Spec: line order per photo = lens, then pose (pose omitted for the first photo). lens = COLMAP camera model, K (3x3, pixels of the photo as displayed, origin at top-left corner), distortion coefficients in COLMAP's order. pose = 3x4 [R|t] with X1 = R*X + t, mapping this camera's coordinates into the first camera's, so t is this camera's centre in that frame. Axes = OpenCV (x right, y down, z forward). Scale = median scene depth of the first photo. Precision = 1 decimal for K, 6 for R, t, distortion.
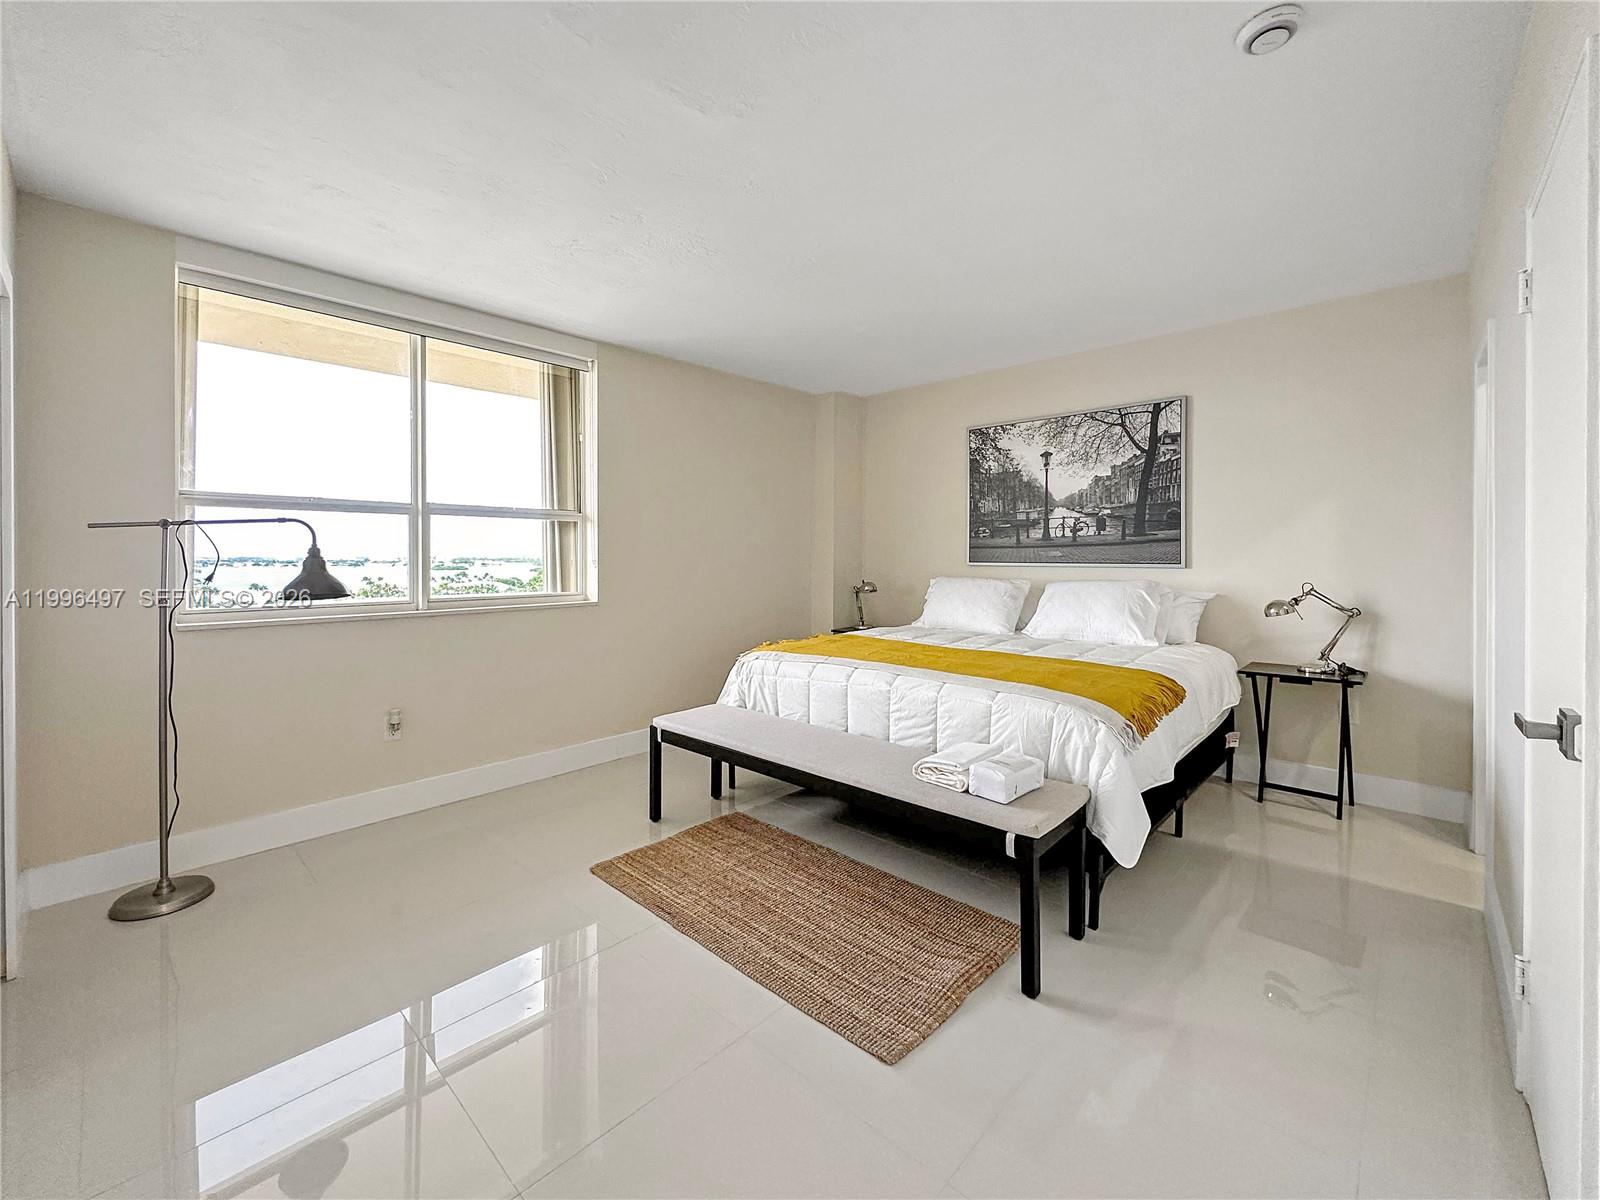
lens RADIAL K [[652.6, 0, 798.0], [0, 652.6, 568.4], [0, 0, 1]] dist [-0.000532, -0.000049]
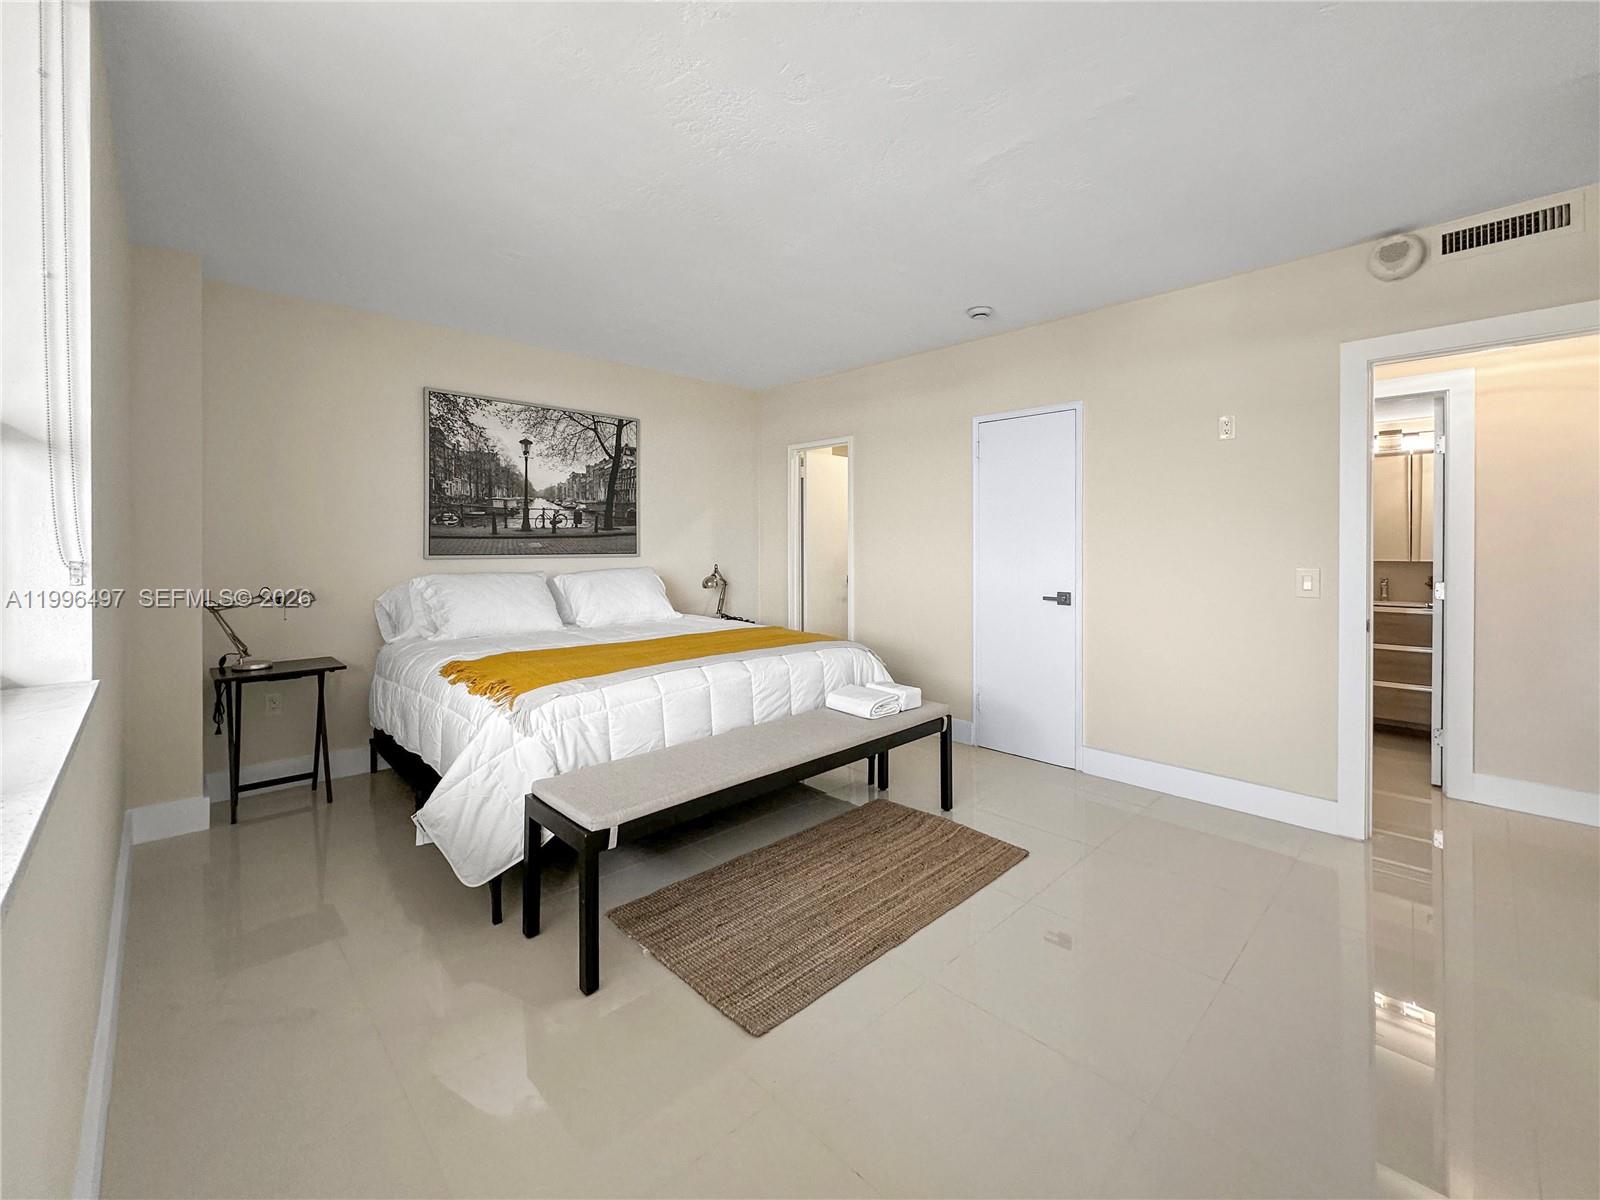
lens RADIAL K [[662.5, 0, 793.4], [0, 662.5, 559.2], [0, 0, 1]] dist [-0.000234, -0.000137]
pose [[0.054170, -0.019016, 0.998351, -0.593862], [0.021673, 0.999606, 0.017864, -0.010780], [-0.998297, 0.020669, 0.054560, 0.569798]]
